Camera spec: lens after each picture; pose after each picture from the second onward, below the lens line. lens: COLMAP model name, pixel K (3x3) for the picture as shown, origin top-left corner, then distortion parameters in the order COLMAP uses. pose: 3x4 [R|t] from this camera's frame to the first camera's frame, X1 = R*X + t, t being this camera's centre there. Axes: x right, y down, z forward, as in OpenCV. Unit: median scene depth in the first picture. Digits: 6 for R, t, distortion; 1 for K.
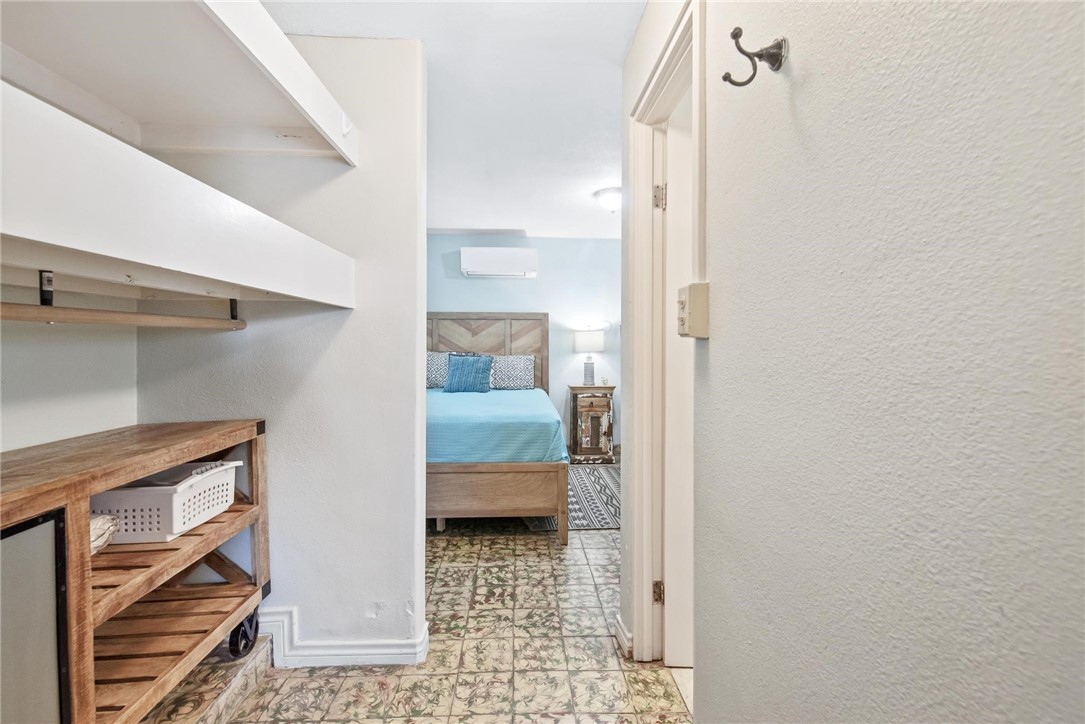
lens RADIAL K [[477.7, 0, 538.0], [0, 477.7, 339.5], [0, 0, 1]] dist [0.002138, -0.009482]
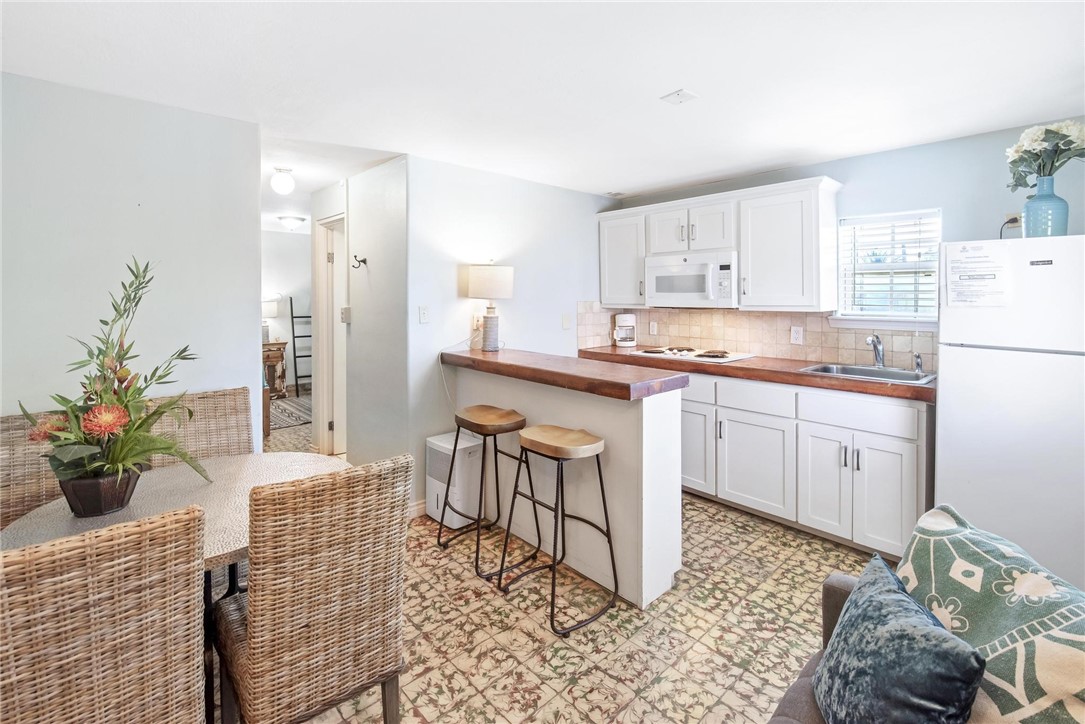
lens RADIAL K [[498.8, 0, 573.1], [0, 498.8, 280.6], [0, 0, 1]] dist [-0.002010, -0.000186]
pose [[0.736078, 0.012237, 0.676786, -0.215076], [-0.002826, 0.999883, -0.015005, -0.063656], [-0.676891, 0.009132, 0.736027, -0.646635]]
